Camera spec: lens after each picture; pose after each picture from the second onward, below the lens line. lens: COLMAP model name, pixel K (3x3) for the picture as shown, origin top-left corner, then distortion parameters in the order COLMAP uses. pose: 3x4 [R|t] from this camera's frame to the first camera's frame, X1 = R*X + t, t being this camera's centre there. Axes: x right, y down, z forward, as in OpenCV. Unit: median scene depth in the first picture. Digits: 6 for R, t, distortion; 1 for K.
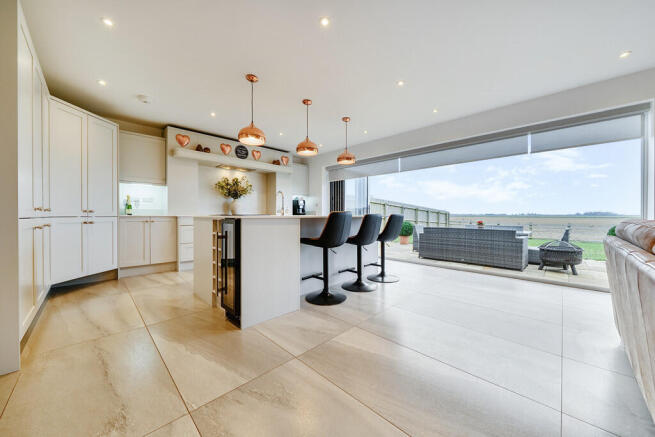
lens RADIAL K [[236.7, 0, 326.5], [0, 236.7, 216.9], [0, 0, 1]] dist [-0.001625, 0.000353]
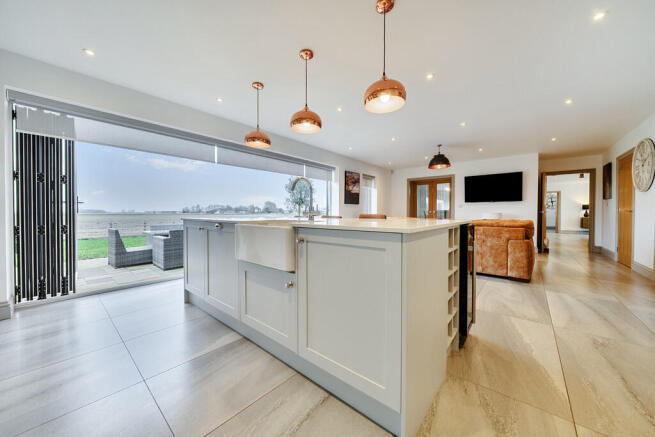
lens RADIAL K [[236.7, 0, 324.3], [0, 236.7, 216.3], [0, 0, 1]] dist [-0.001625, 0.000353]
pose [[-0.078947, -0.013099, 0.996793, -0.569410], [0.003523, 0.999904, 0.013419, -0.016523], [-0.996873, 0.004571, -0.078893, 0.732702]]
